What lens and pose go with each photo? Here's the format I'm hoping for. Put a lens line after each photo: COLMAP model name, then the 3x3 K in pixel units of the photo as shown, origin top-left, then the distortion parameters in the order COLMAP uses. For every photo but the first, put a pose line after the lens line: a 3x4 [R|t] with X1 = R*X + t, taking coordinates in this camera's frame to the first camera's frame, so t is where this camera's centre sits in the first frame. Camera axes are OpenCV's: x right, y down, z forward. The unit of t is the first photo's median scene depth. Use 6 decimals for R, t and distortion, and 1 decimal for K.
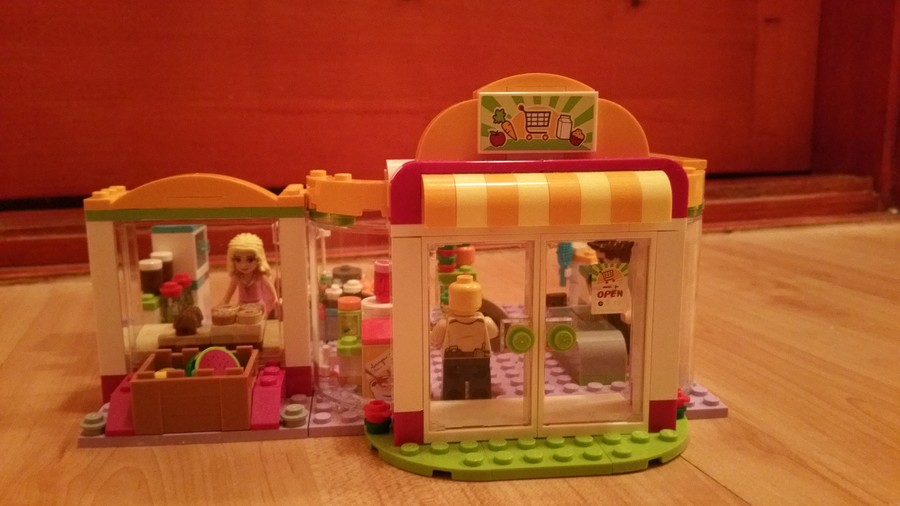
lens RADIAL K [[770.9, 0, 452.7], [0, 770.9, 255.6], [0, 0, 1]] dist [0.067613, -0.147942]
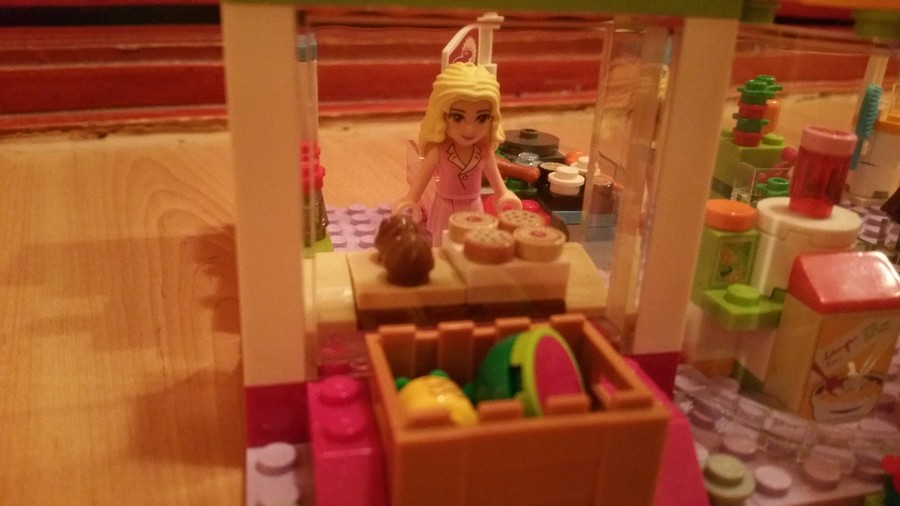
lens RADIAL K [[770.9, 0, 446.0], [0, 770.9, 254.4], [0, 0, 1]] dist [0.067613, -0.147942]
pose [[0.991800, 0.004410, 0.127727, -0.373110], [-0.027156, 0.983855, 0.176894, 0.004875], [-0.124885, -0.178912, 0.975907, 0.548972]]
